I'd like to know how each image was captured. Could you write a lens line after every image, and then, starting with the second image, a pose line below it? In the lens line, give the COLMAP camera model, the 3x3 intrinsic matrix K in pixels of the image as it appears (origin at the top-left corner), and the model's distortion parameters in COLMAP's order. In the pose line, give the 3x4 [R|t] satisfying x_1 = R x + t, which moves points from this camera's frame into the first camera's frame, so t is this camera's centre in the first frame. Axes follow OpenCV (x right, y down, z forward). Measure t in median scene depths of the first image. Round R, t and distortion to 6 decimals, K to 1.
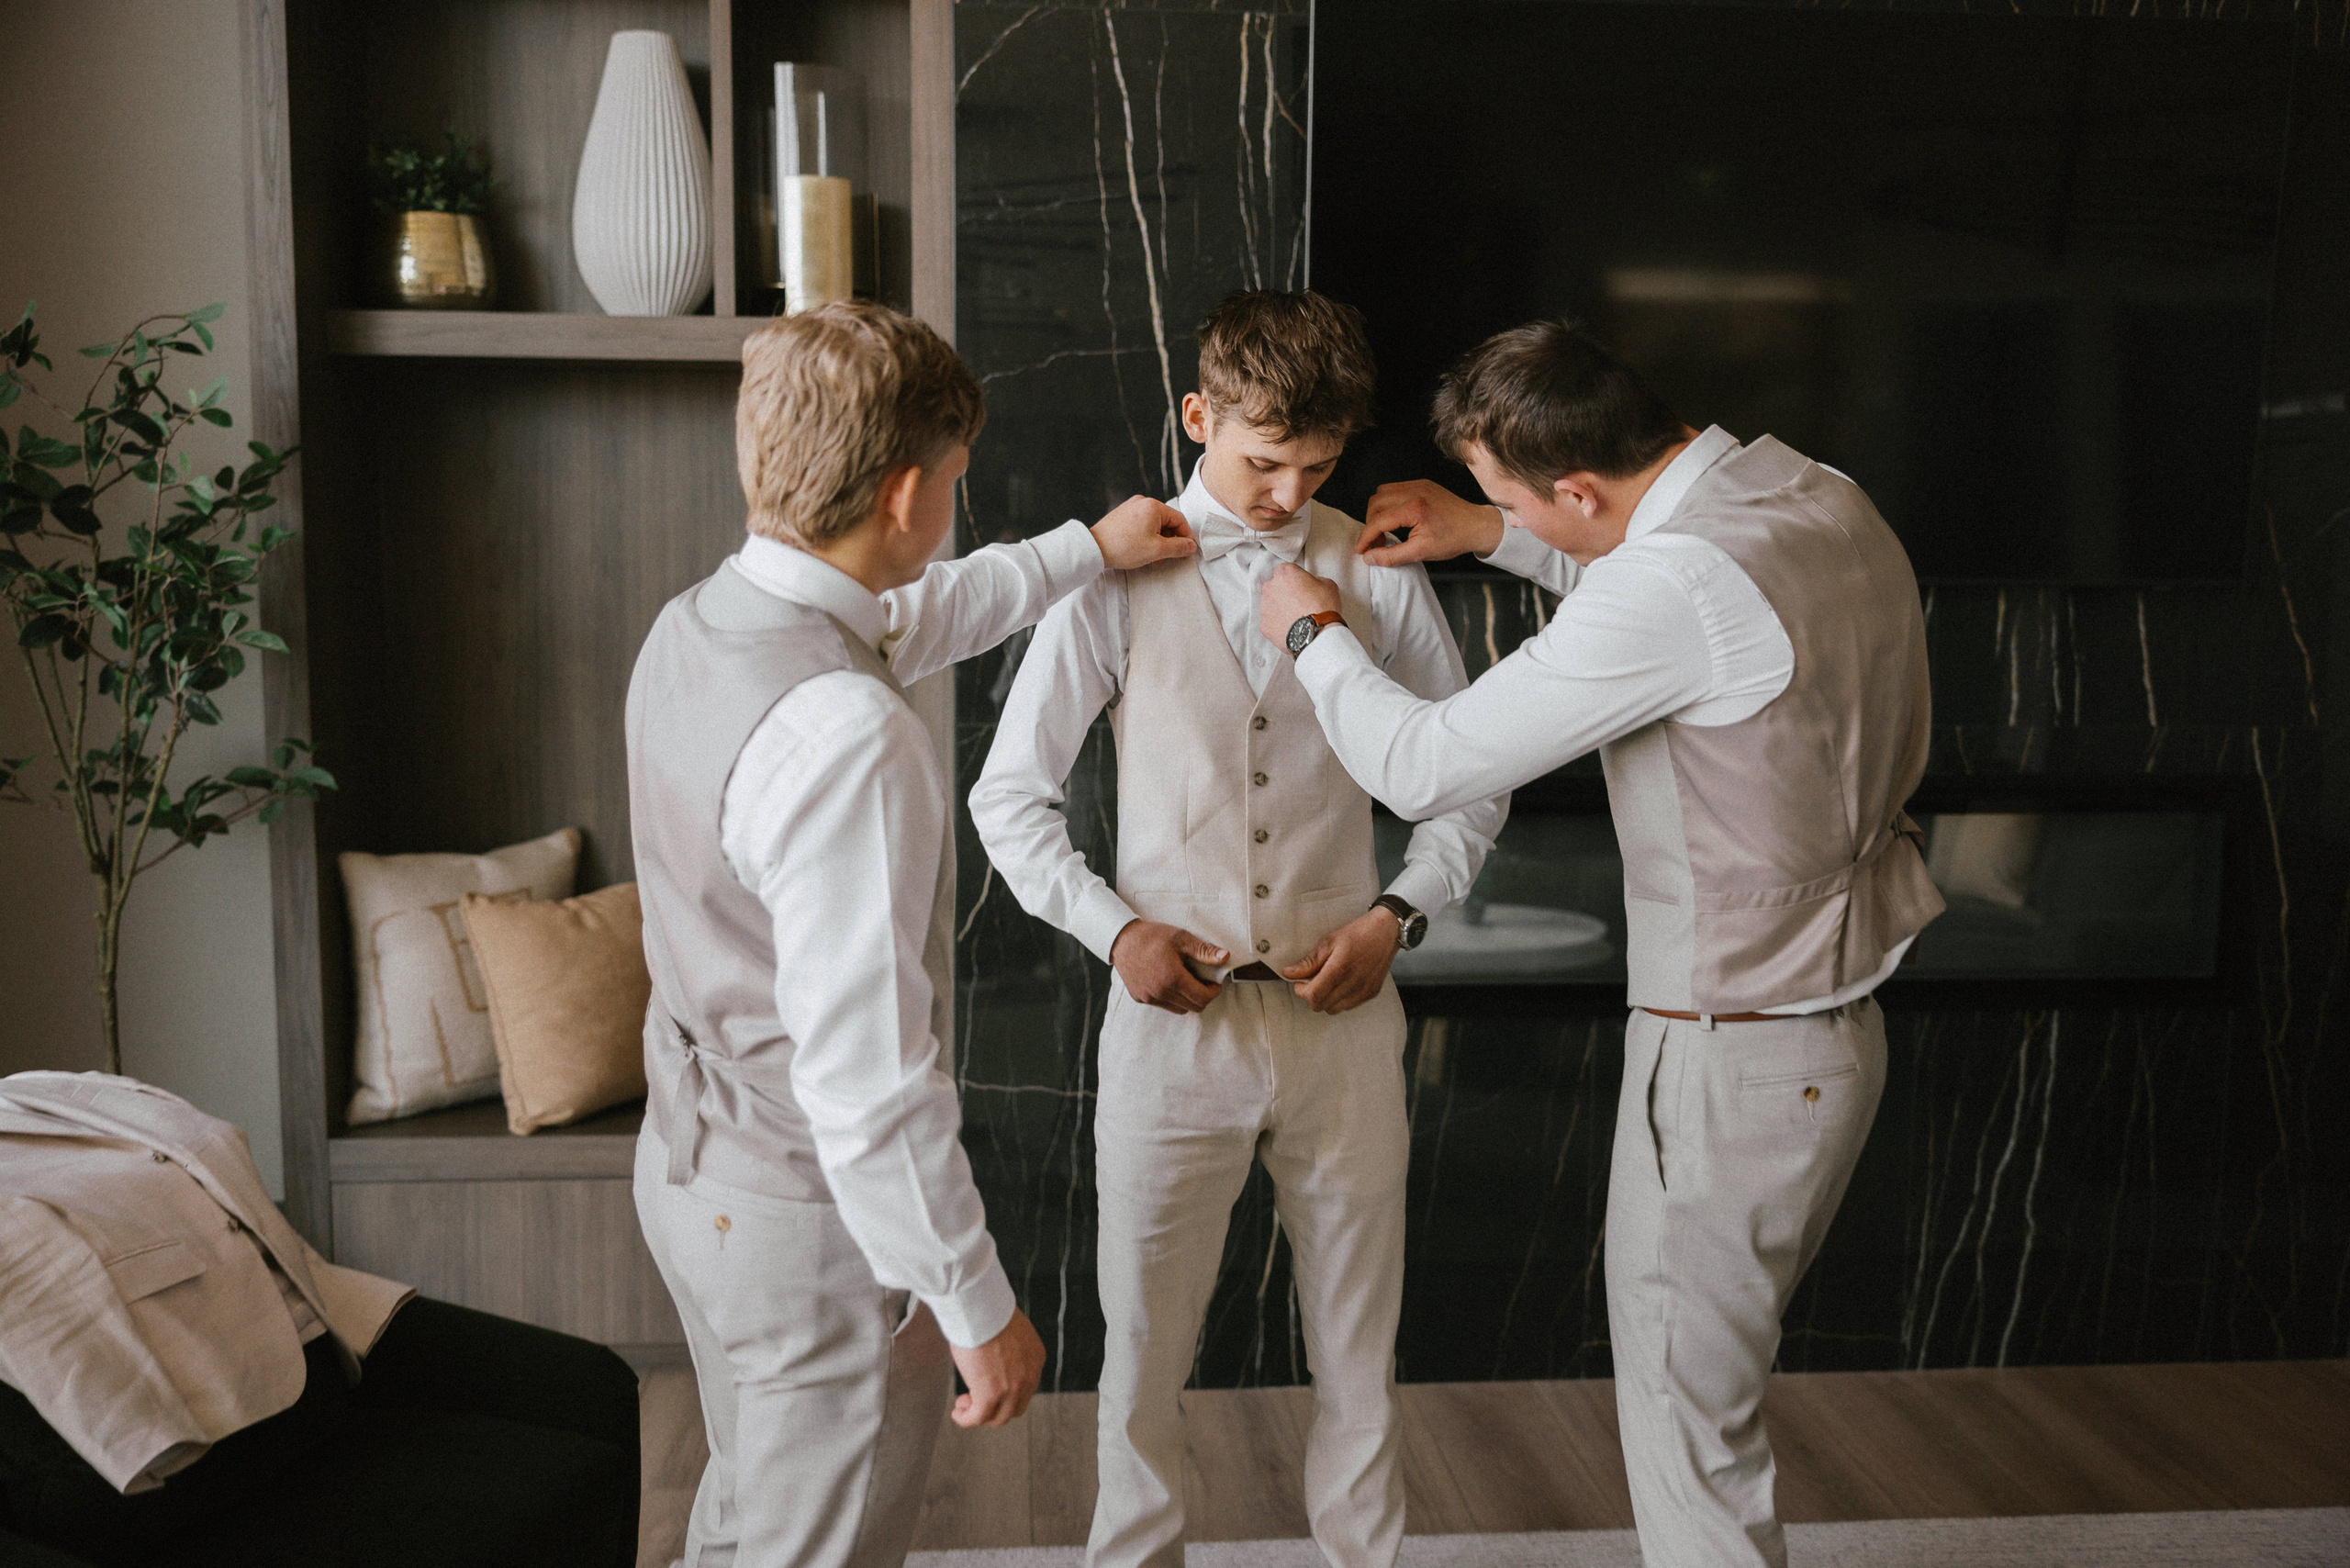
lens RADIAL K [[2069.1, 0, 1213.7], [0, 2069.1, 768.9], [0, 0, 1]] dist [0.004612, 0.015109]
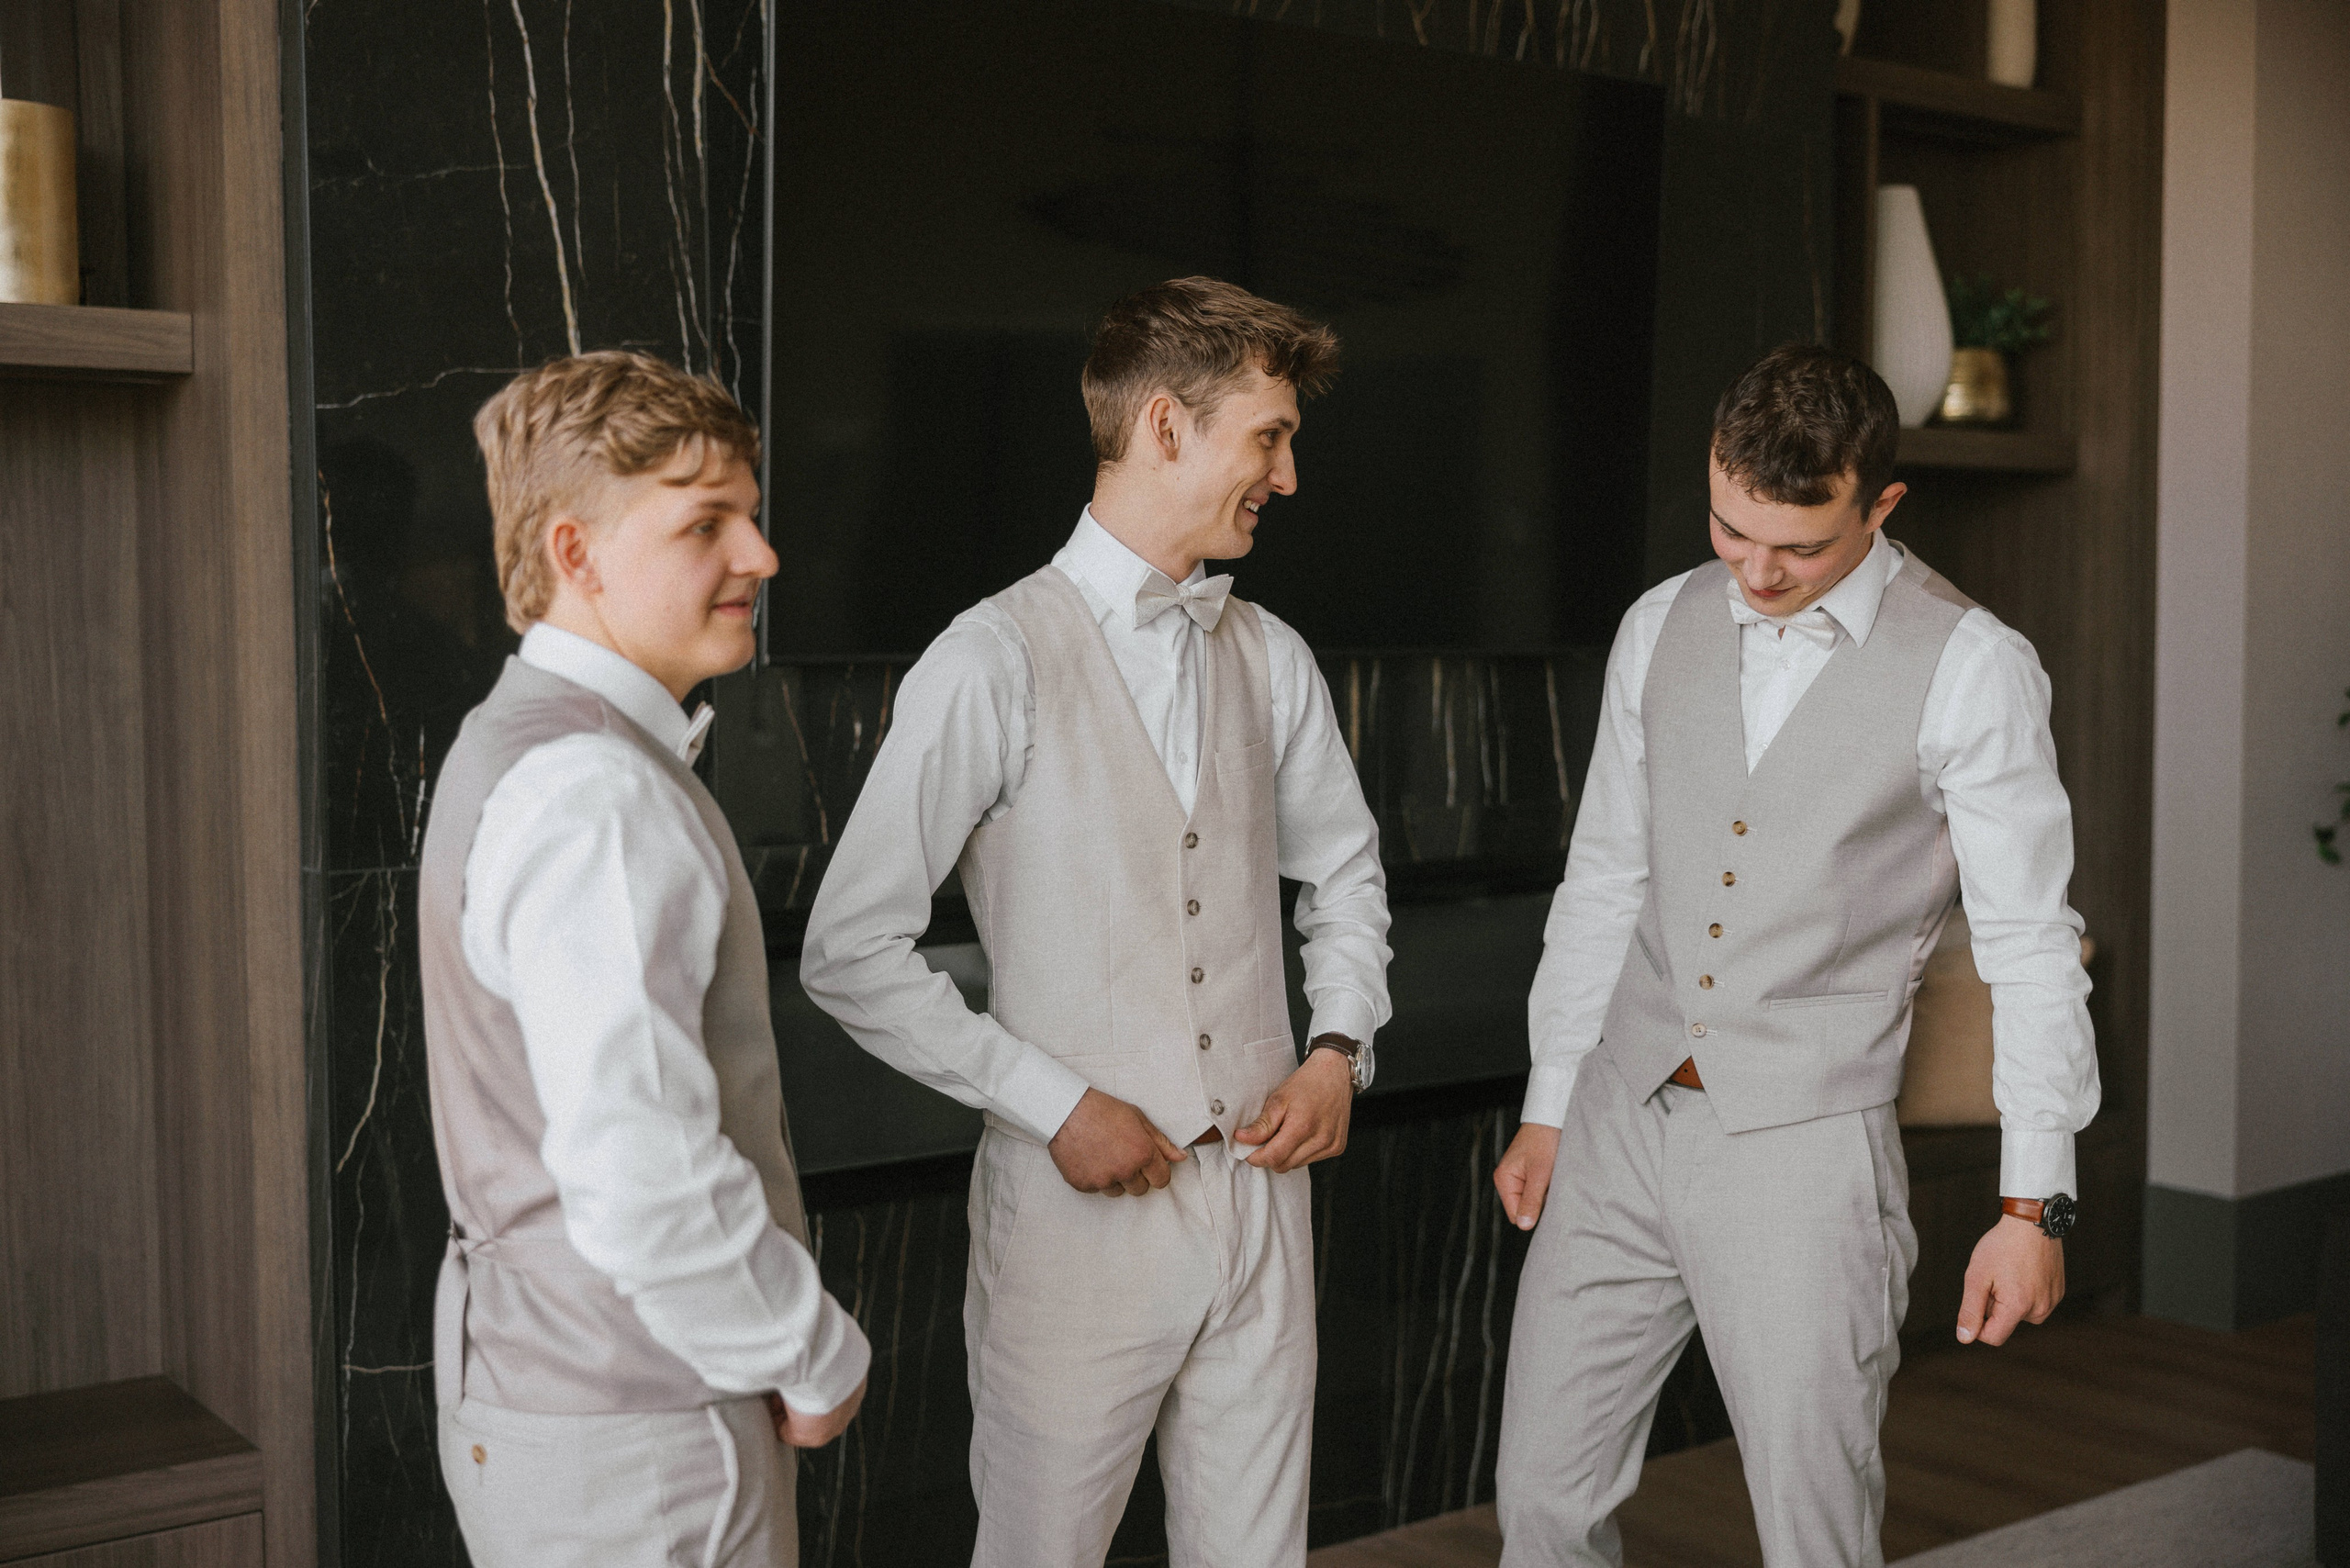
lens RADIAL K [[2671.0, 0, 1117.4], [0, 2671.0, 788.2], [0, 0, 1]] dist [-0.007857, 0.000000]
pose [[0.859866, -0.043869, 0.508632, -0.366136], [0.062883, 0.997815, -0.020247, -0.015085], [-0.506633, 0.049394, 0.860746, 0.053761]]
